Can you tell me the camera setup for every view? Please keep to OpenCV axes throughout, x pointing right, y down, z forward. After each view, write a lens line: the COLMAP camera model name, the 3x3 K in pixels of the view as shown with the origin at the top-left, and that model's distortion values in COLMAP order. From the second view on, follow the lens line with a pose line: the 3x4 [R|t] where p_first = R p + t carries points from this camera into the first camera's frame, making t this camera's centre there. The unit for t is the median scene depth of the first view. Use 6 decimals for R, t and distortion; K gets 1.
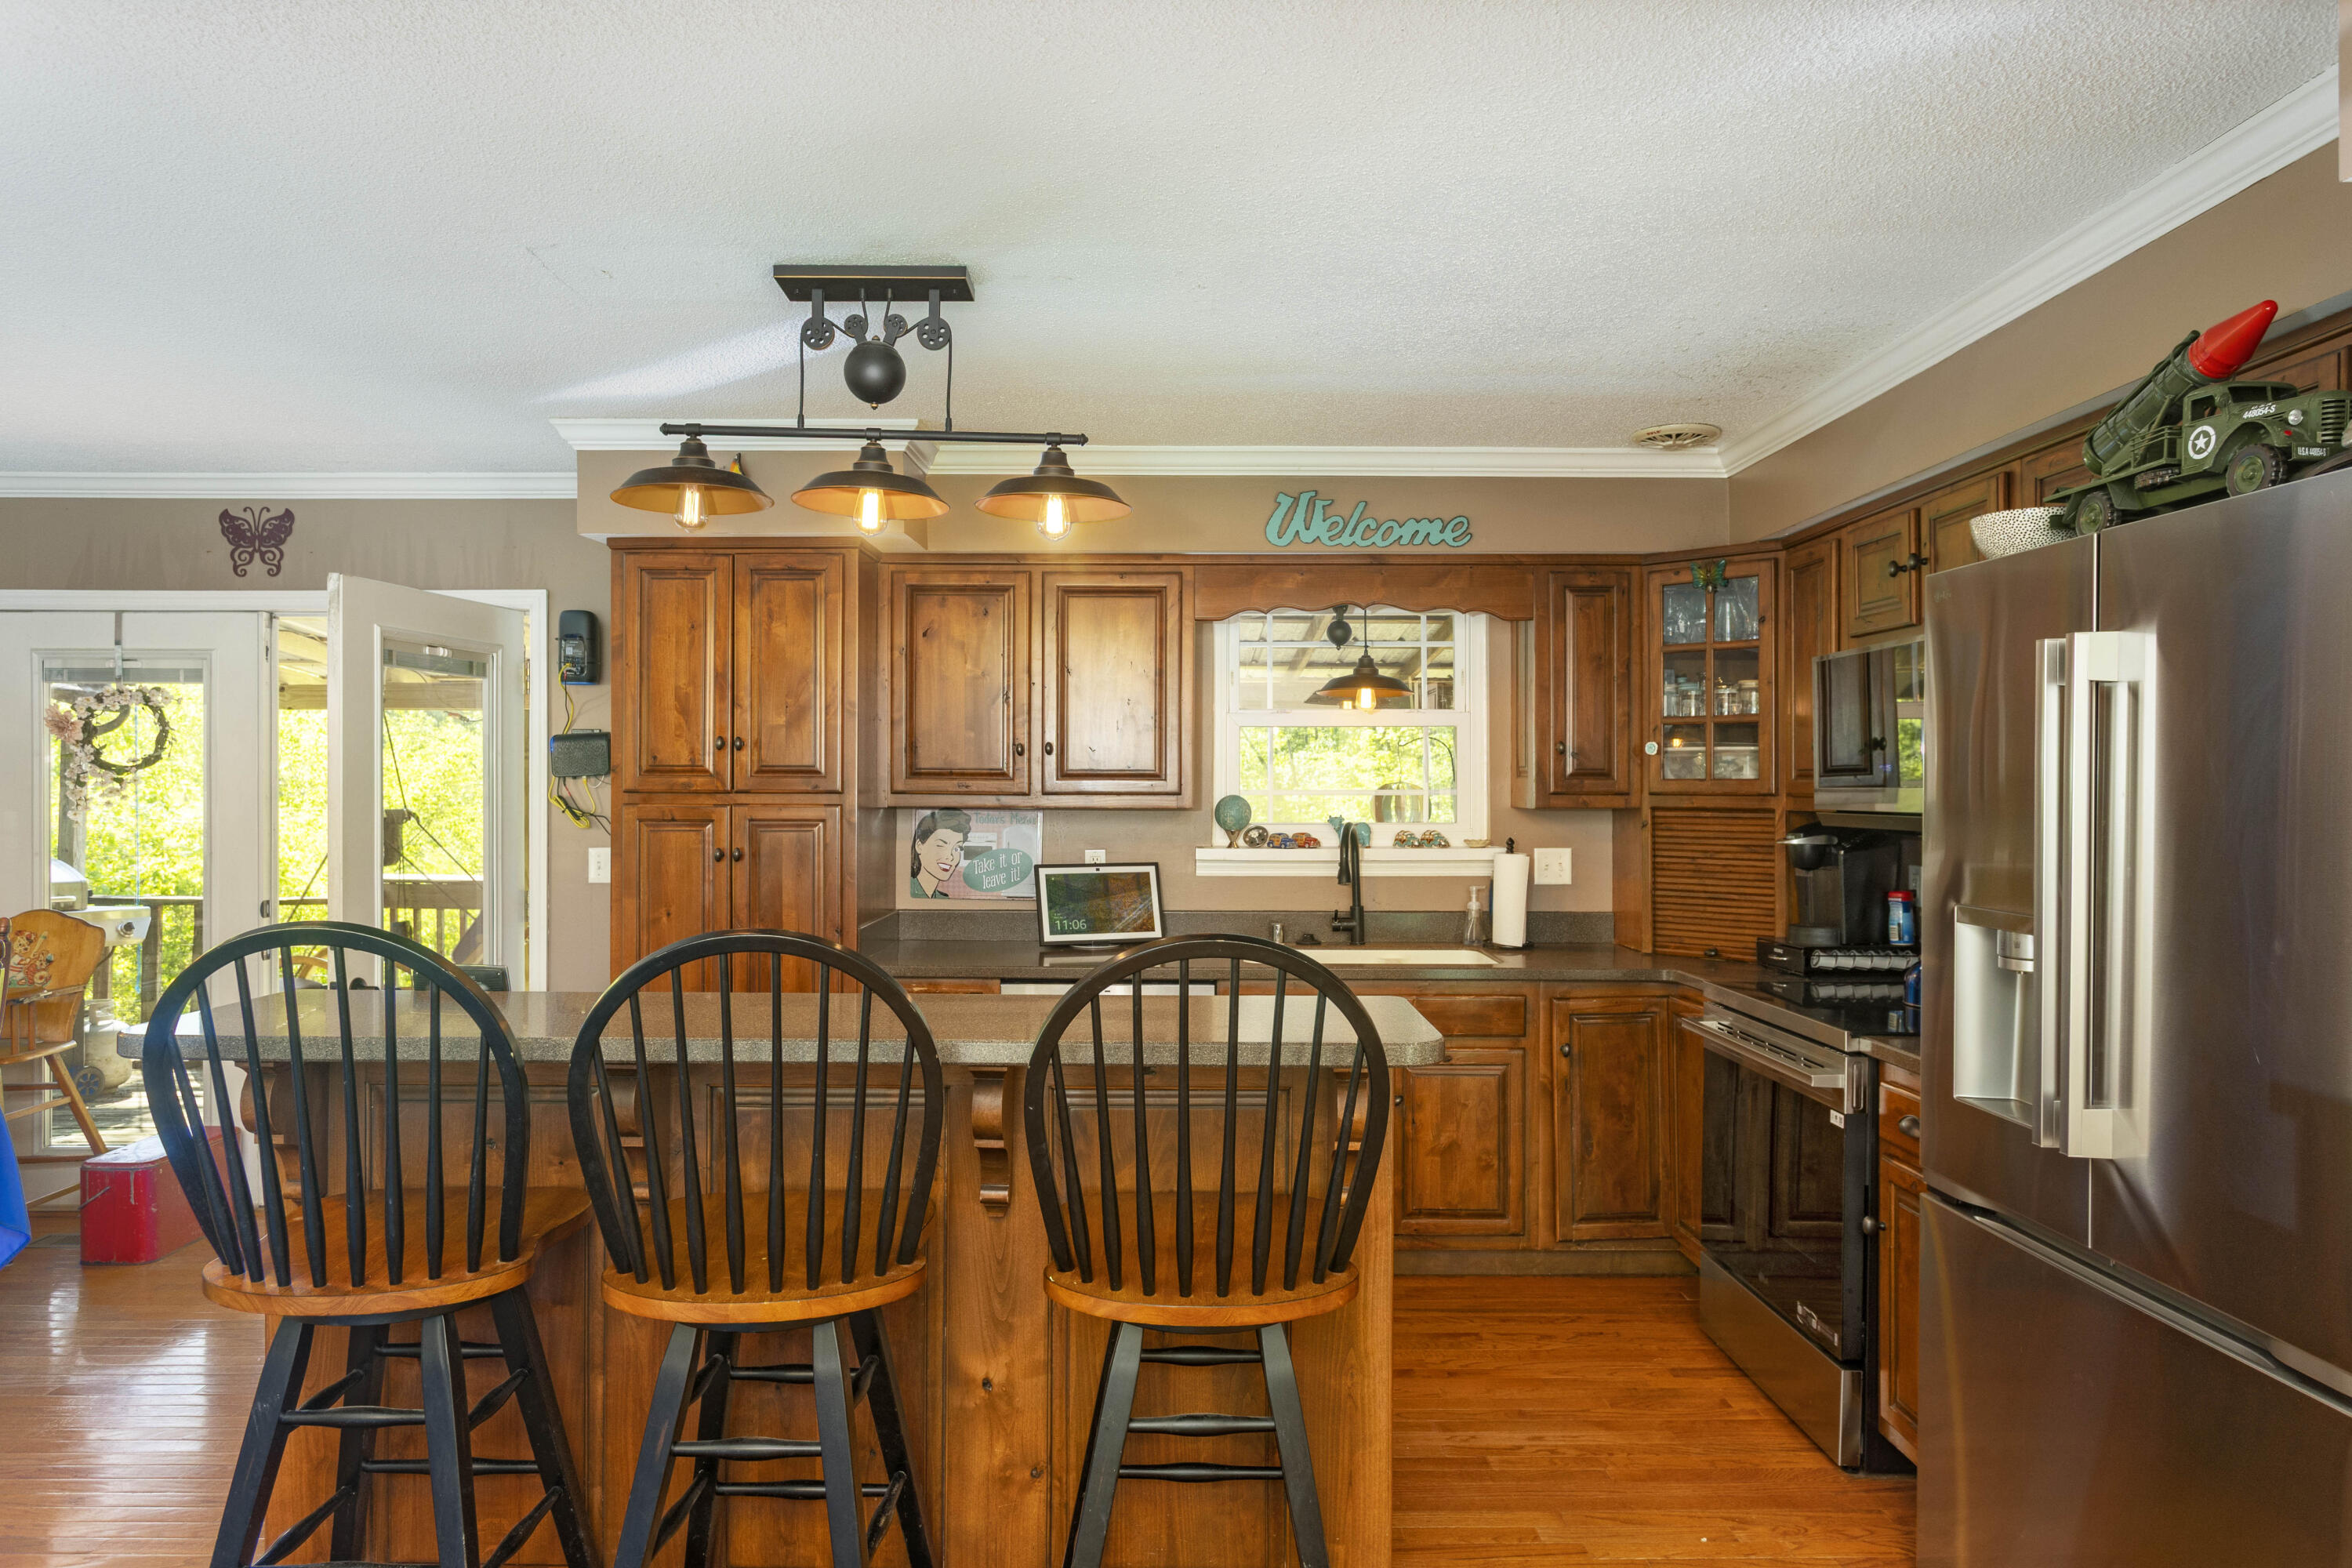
lens RADIAL K [[1439.4, 0, 1181.8], [0, 1439.4, 783.4], [0, 0, 1]] dist [-0.005715, 0.005382]
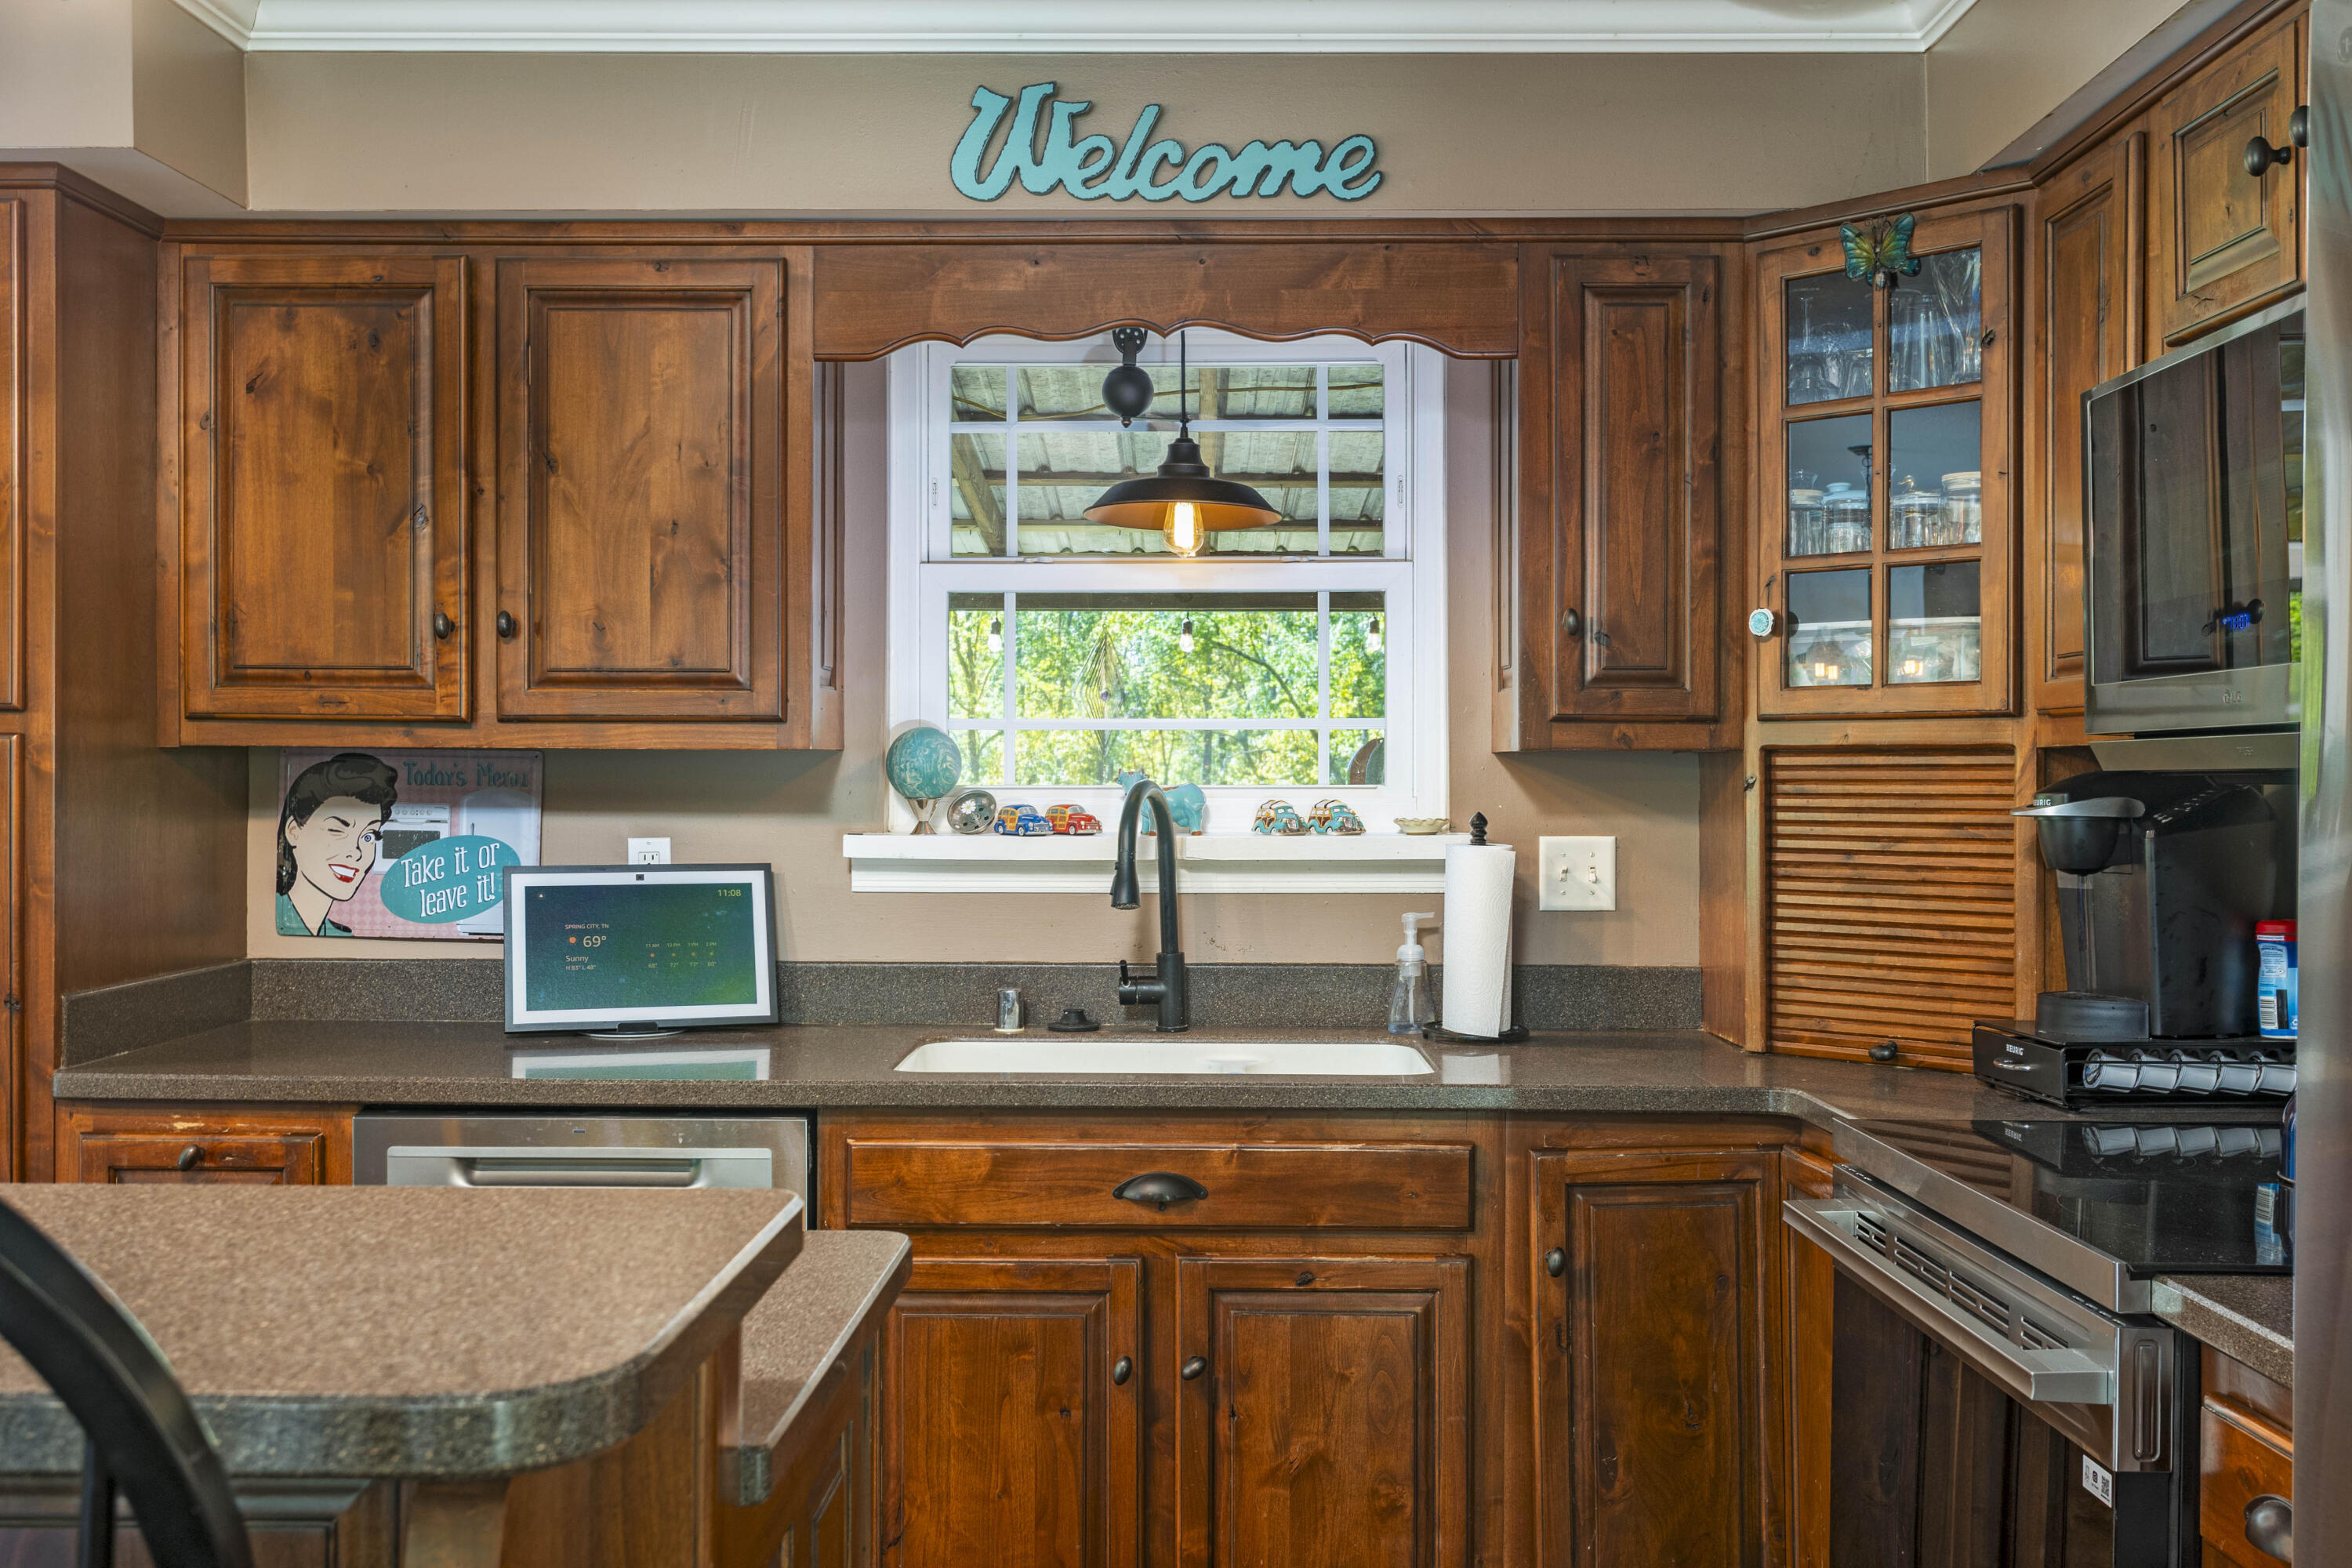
lens RADIAL K [[2226.4, 0, 1174.7], [0, 2226.4, 780.5], [0, 0, 1]] dist [0.017106, 0.000000]
pose [[0.999891, 0.000580, -0.014773, 0.143784], [-0.000533, 0.999995, 0.003162, 0.025881], [0.014774, -0.003154, 0.999886, 0.259416]]
